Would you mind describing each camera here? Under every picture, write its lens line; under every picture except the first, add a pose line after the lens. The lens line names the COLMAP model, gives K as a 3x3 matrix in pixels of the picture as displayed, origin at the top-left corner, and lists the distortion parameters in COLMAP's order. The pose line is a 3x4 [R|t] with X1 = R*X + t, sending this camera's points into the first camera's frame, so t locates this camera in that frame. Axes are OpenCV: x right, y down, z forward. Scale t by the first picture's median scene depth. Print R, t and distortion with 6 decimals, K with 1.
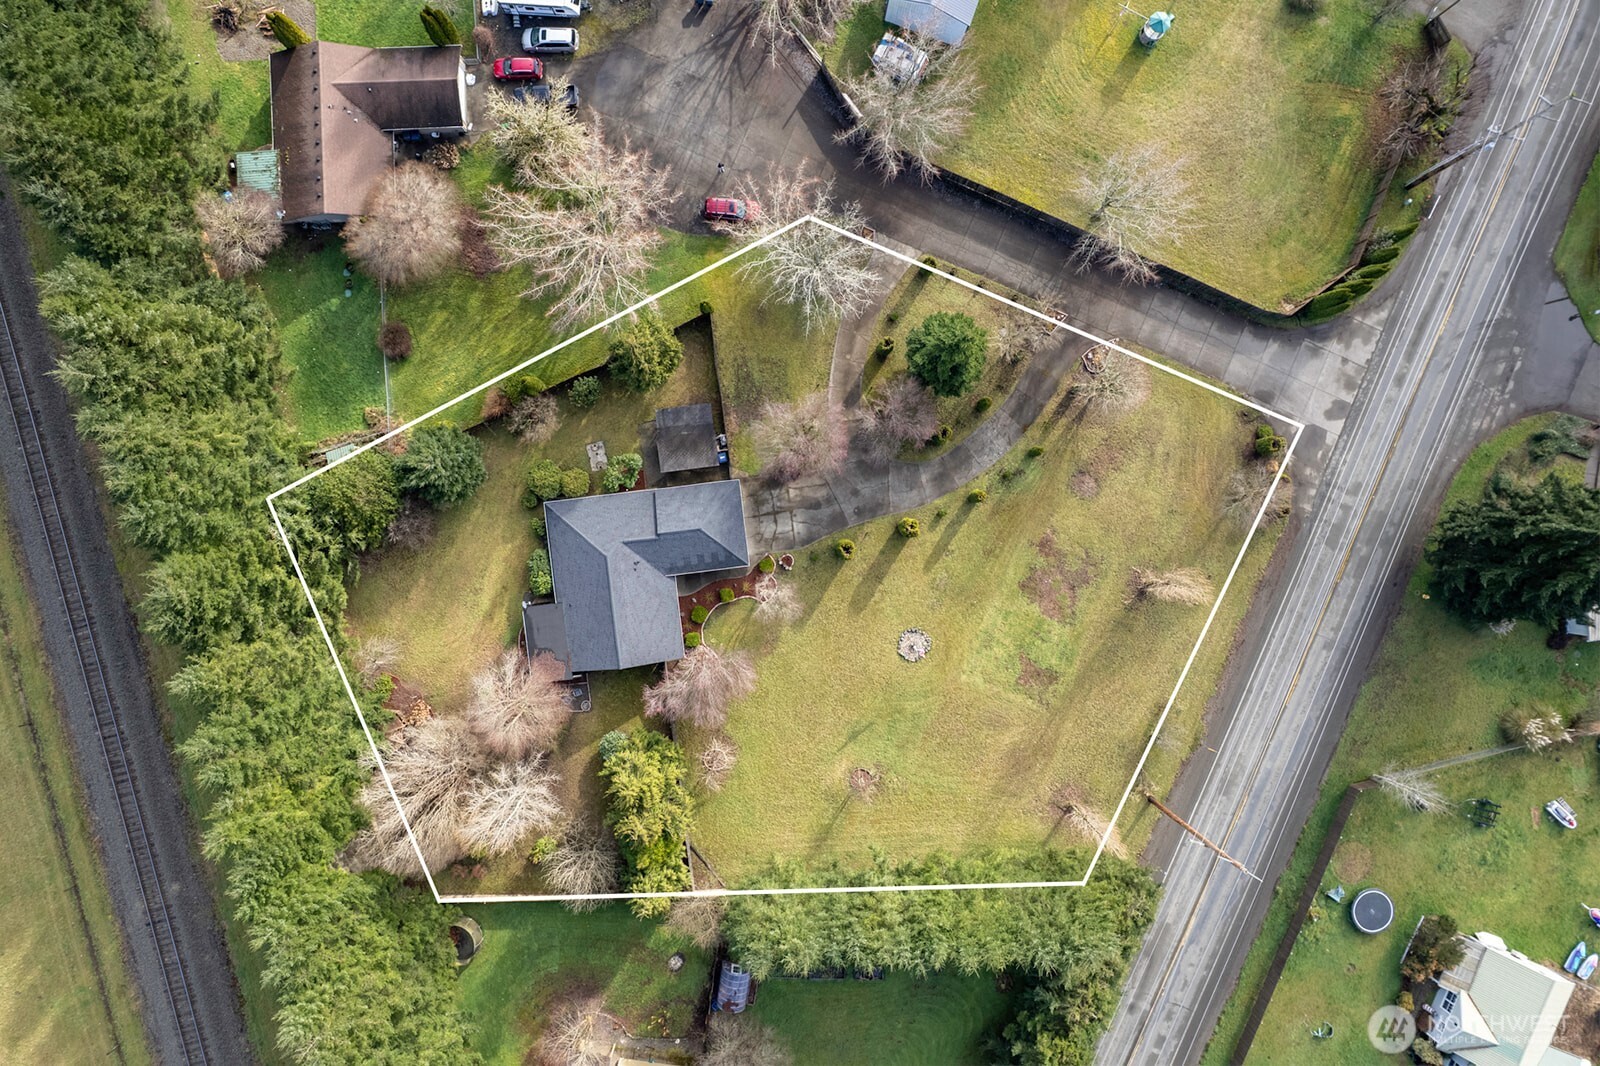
lens RADIAL K [[1042.9, 0, 800.0], [0, 1042.9, 533.0], [0, 0, 1]] dist [-0.057327, 0.079585]
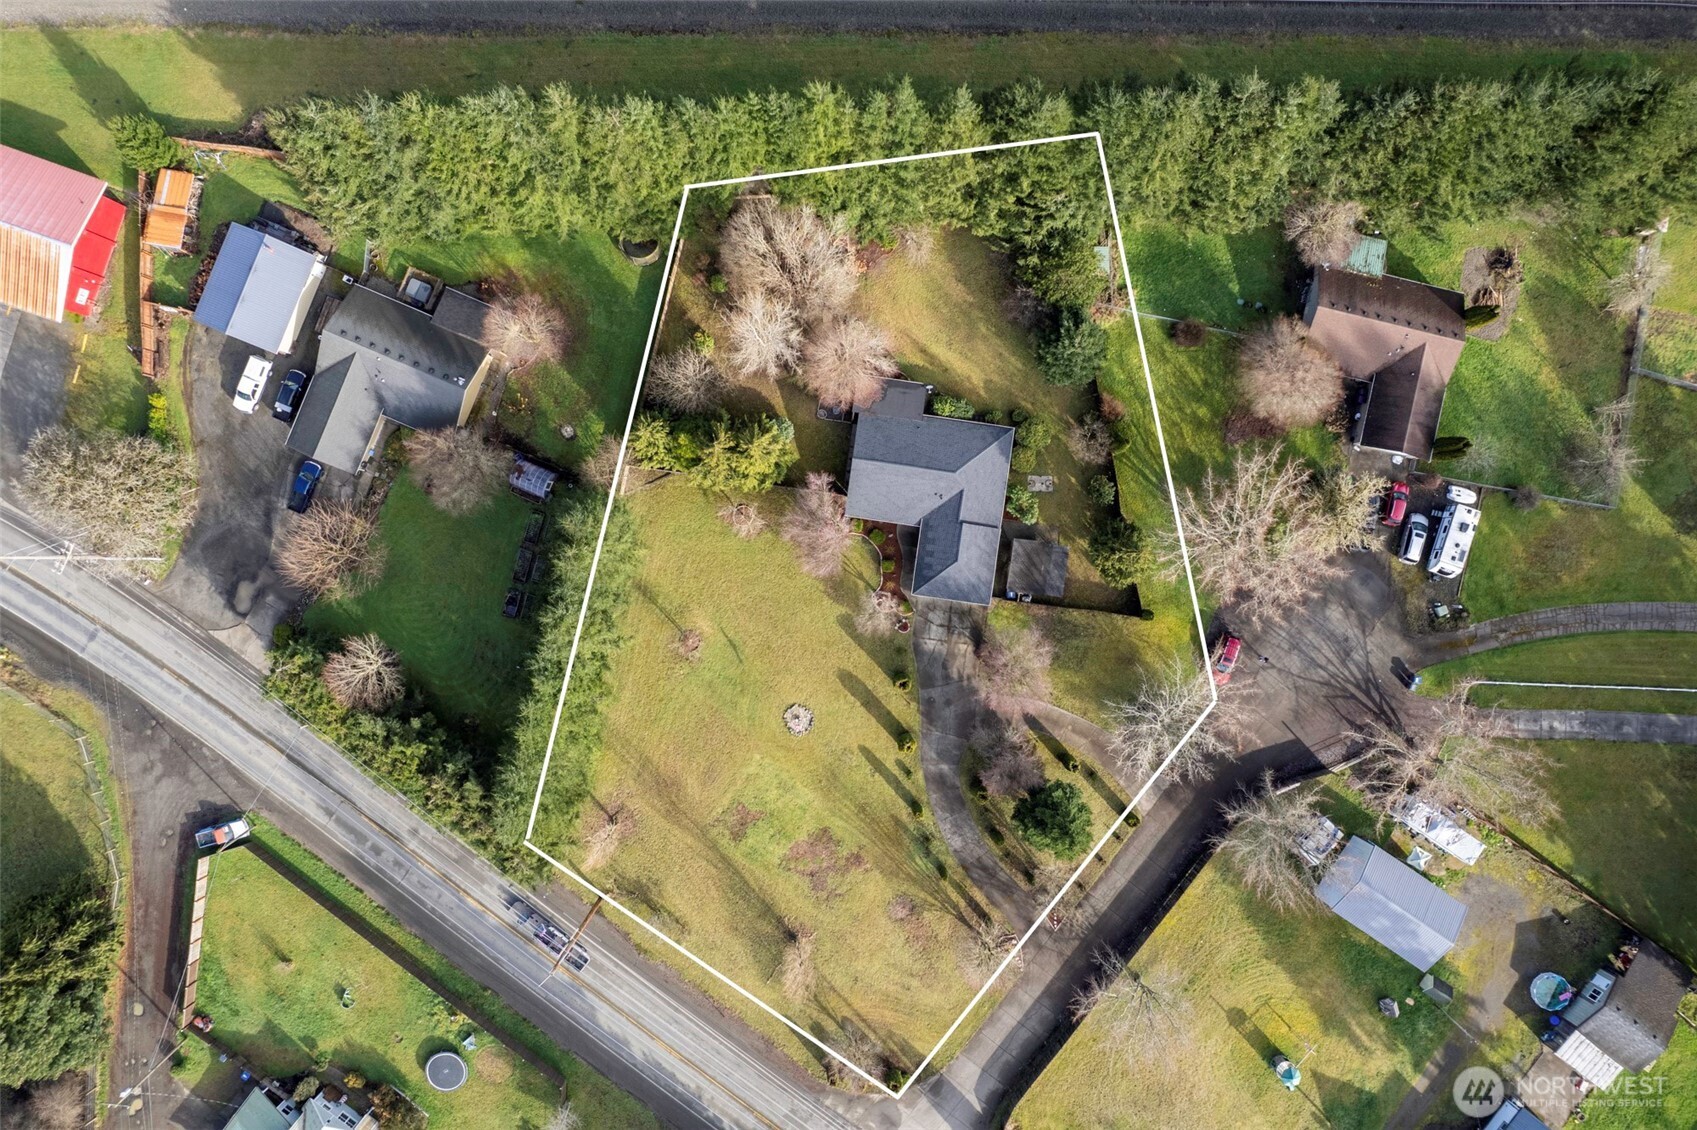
lens RADIAL K [[1094.2, 0, 848.5], [0, 1094.2, 565.0], [0, 0, 1]] dist [-0.045735, 0.063115]
pose [[-0.253038, 0.967433, -0.006802, -0.054548], [-0.966875, -0.253123, -0.032890, 0.141154], [-0.033541, -0.001745, 0.999436, -0.145231]]
